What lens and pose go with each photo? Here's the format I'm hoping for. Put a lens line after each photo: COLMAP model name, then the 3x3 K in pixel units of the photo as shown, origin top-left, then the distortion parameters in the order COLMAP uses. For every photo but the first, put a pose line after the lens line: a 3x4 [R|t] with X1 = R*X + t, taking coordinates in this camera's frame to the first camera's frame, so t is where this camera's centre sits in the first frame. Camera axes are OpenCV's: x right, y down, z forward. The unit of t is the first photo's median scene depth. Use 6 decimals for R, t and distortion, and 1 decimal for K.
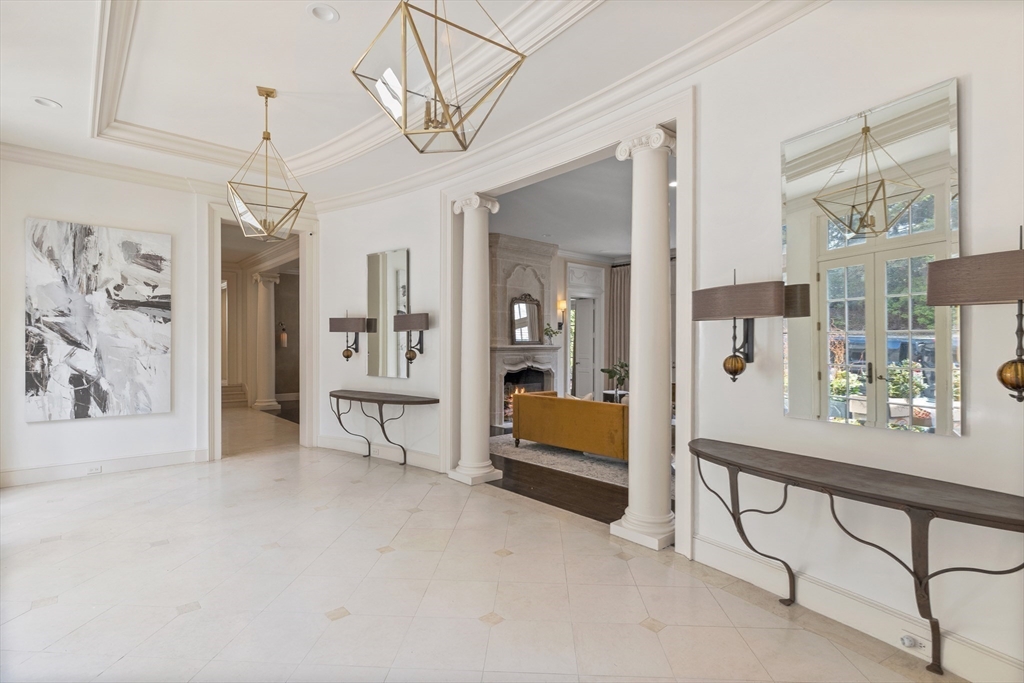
lens RADIAL K [[471.4, 0, 512.0], [0, 471.4, 341.5], [0, 0, 1]] dist [0.108315, 0.000131]
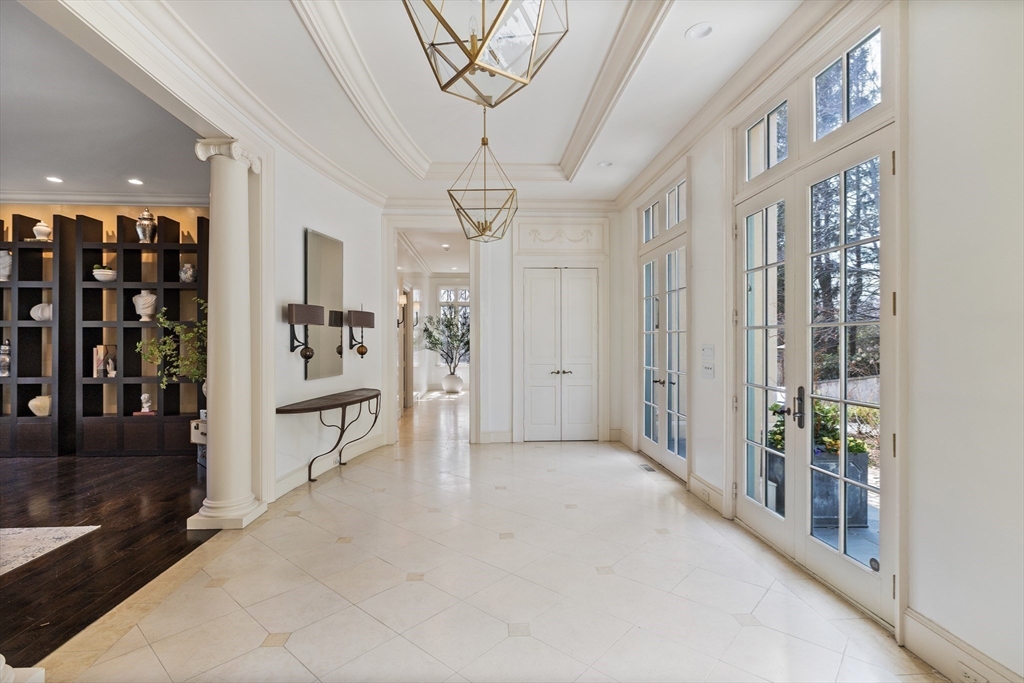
lens RADIAL K [[469.1, 0, 512.0], [0, 469.1, 341.5], [0, 0, 1]] dist [-0.001436, 0.000028]
pose [[-0.776298, 0.007294, 0.630324, -0.914354], [-0.007205, 0.999765, -0.020443, 0.032516], [-0.630325, -0.020411, -0.776063, 1.539960]]
